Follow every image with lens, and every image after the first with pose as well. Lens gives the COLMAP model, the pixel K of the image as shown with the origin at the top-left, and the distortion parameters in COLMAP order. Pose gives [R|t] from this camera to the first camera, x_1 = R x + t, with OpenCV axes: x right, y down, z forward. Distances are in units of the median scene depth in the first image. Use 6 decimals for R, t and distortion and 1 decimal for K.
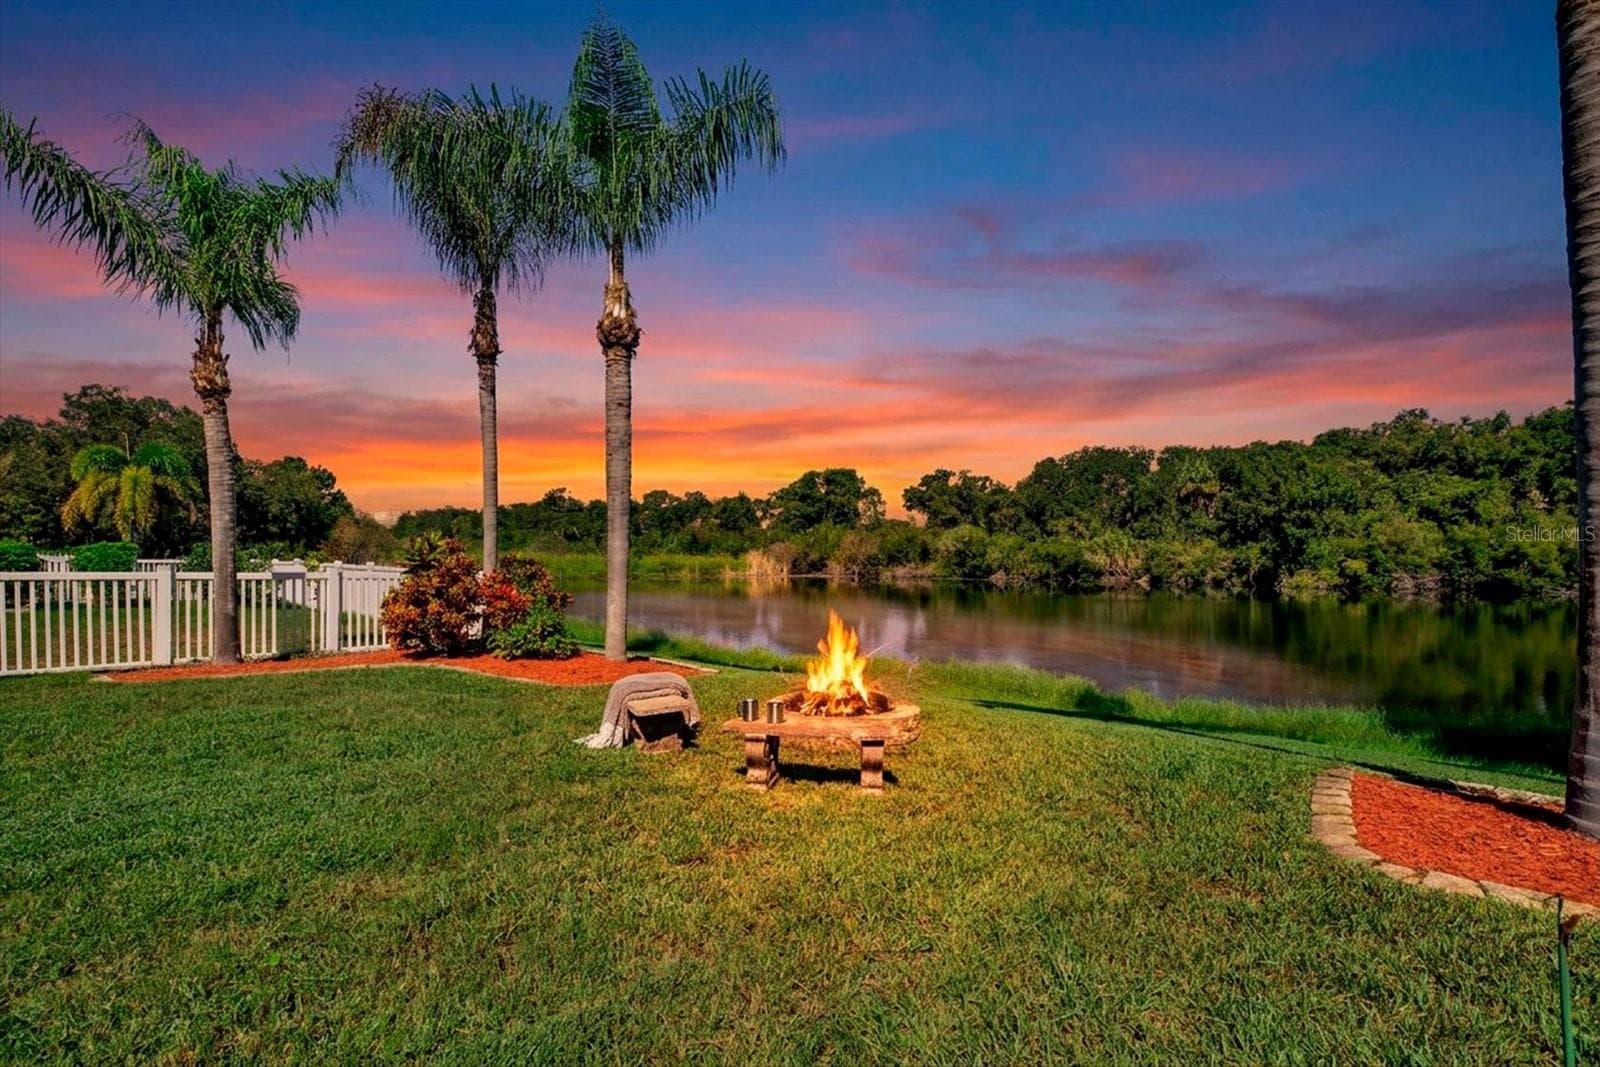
lens RADIAL K [[743.8, 0, 805.4], [0, 743.8, 536.2], [0, 0, 1]] dist [-0.047983, 0.015835]
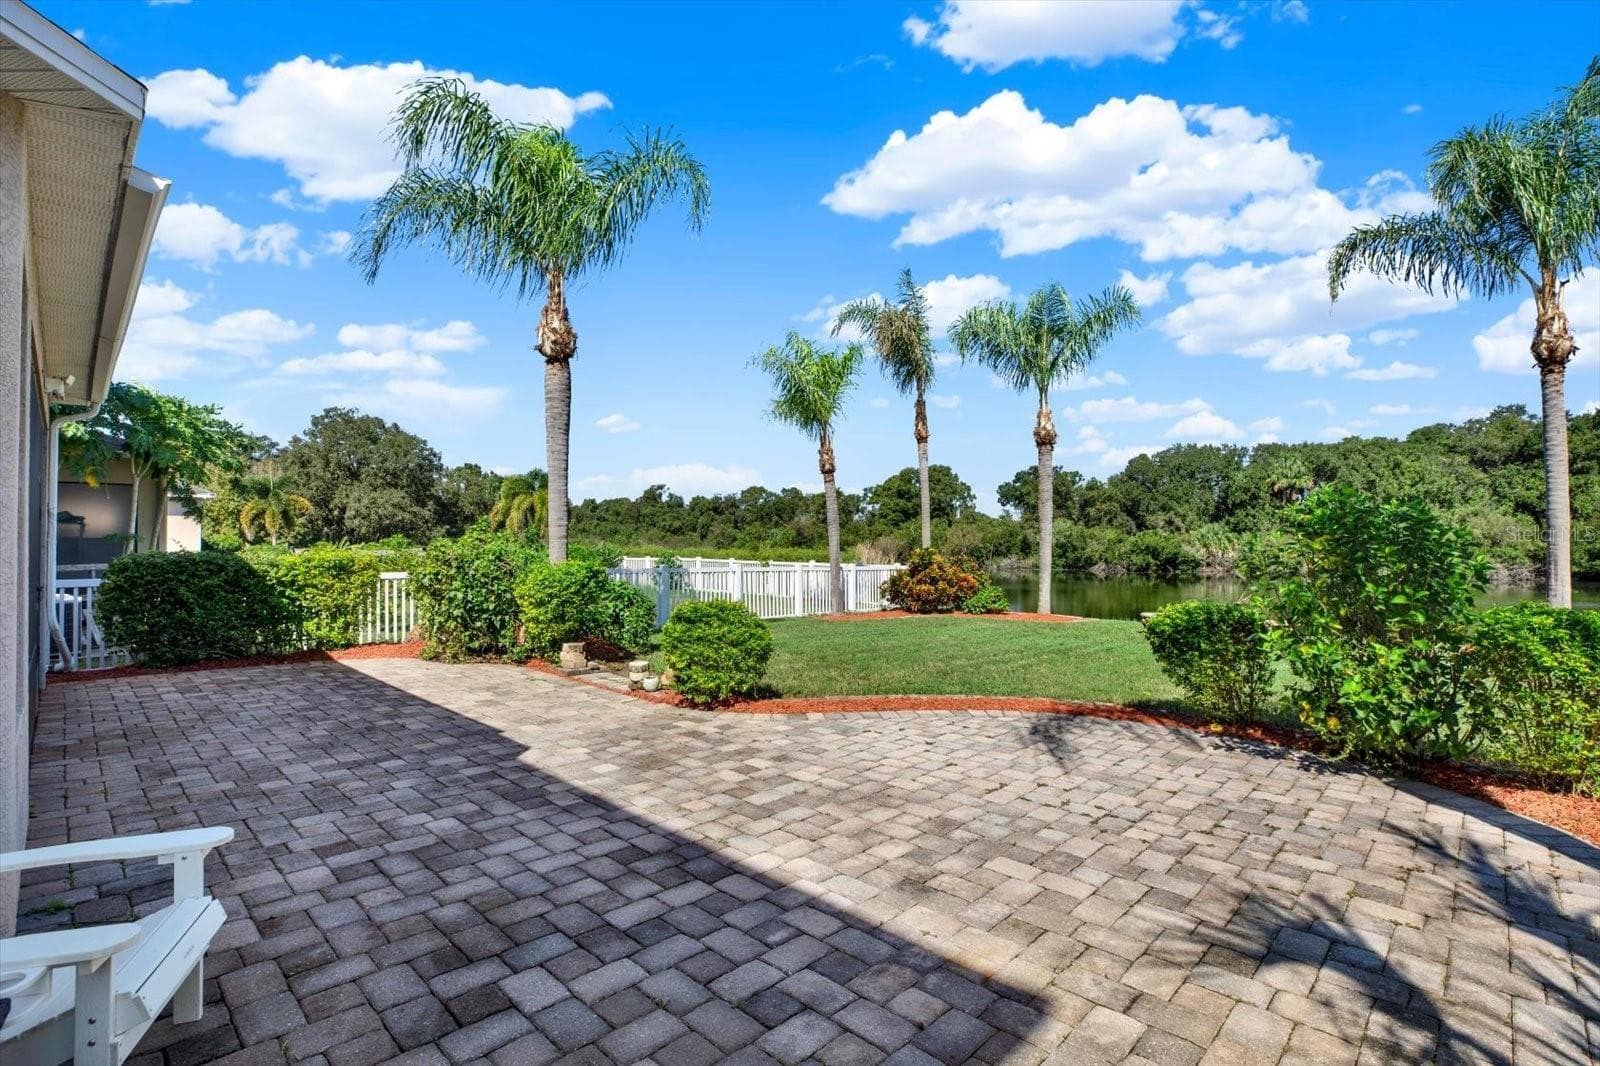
lens RADIAL K [[743.8, 0, 805.4], [0, 743.8, 535.7], [0, 0, 1]] dist [-0.047983, 0.015835]
pose [[0.996907, -0.003602, -0.078512, -0.086170], [0.004501, 0.999926, 0.011273, -0.006258], [0.078465, -0.011591, 0.996849, -0.109301]]
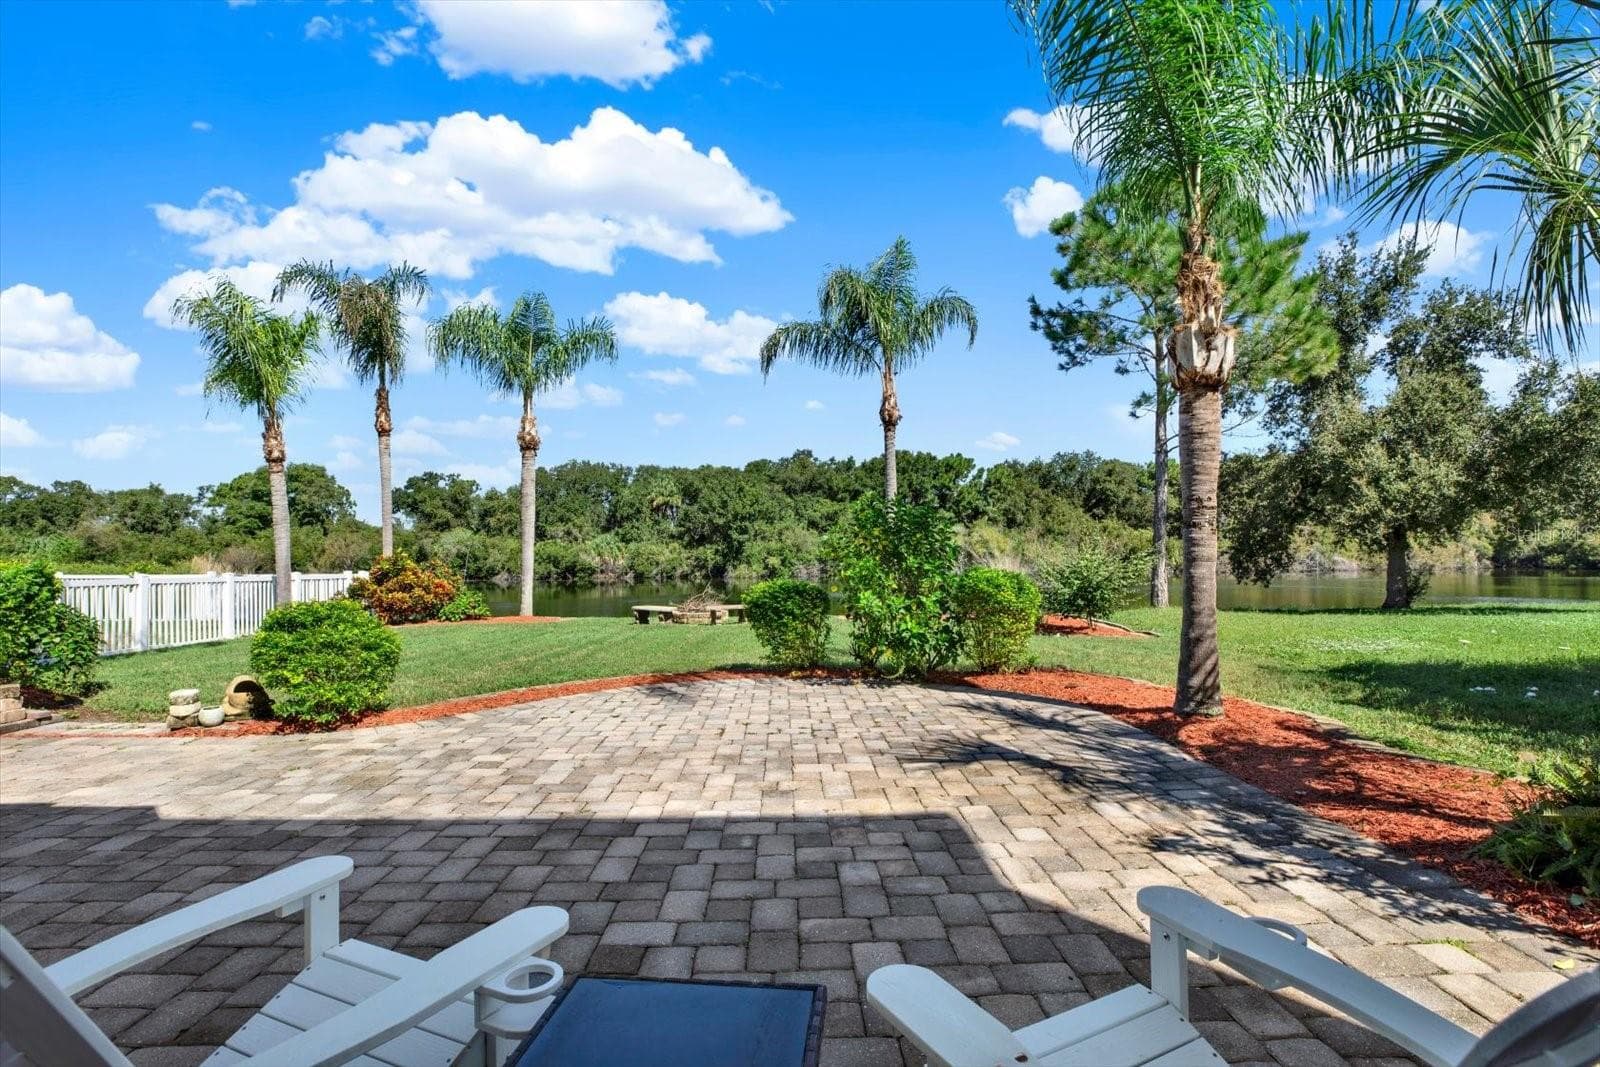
lens RADIAL K [[743.8, 0, 805.4], [0, 743.8, 536.2], [0, 0, 1]] dist [-0.047983, 0.015835]
pose [[0.756697, 0.002570, 0.653761, -0.114759], [-0.001542, 0.999997, -0.002145, -0.003985], [-0.653764, 0.000615, 0.756698, -0.108427]]
